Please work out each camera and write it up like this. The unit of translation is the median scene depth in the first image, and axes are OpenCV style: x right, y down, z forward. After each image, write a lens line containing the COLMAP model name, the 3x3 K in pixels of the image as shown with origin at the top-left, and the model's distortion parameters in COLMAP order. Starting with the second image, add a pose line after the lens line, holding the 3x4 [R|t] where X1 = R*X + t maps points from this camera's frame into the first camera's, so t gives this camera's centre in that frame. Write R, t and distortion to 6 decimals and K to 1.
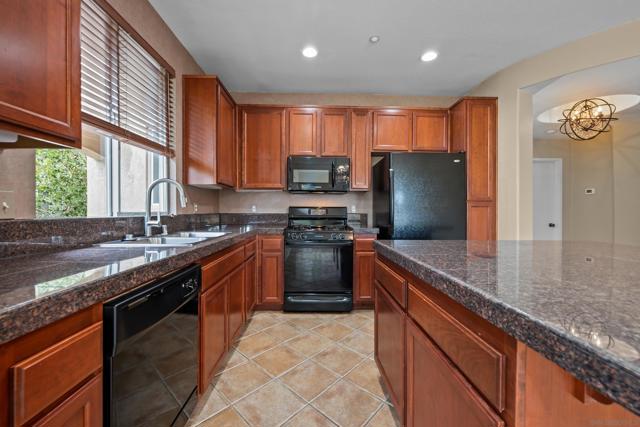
lens RADIAL K [[250.4, 0, 318.5], [0, 250.4, 210.6], [0, 0, 1]] dist [-0.001516, 0.000359]
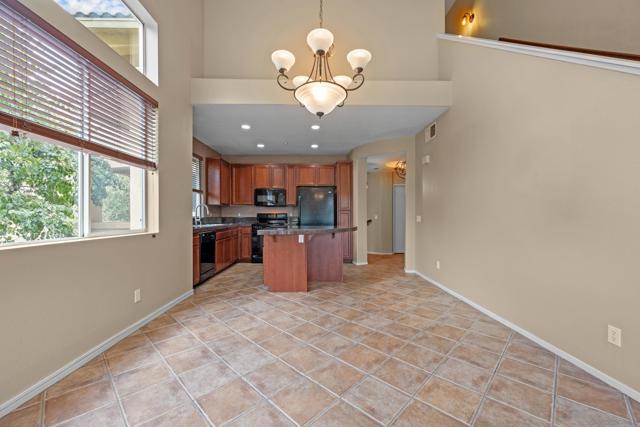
lens RADIAL K [[250.4, 0, 318.9], [0, 250.4, 215.1], [0, 0, 1]] dist [-0.001516, 0.000359]
pose [[0.999946, -0.005291, -0.008919, 0.419232], [0.005267, 0.999983, -0.002658, 0.004995], [0.008933, 0.002611, 0.999957, -1.043173]]
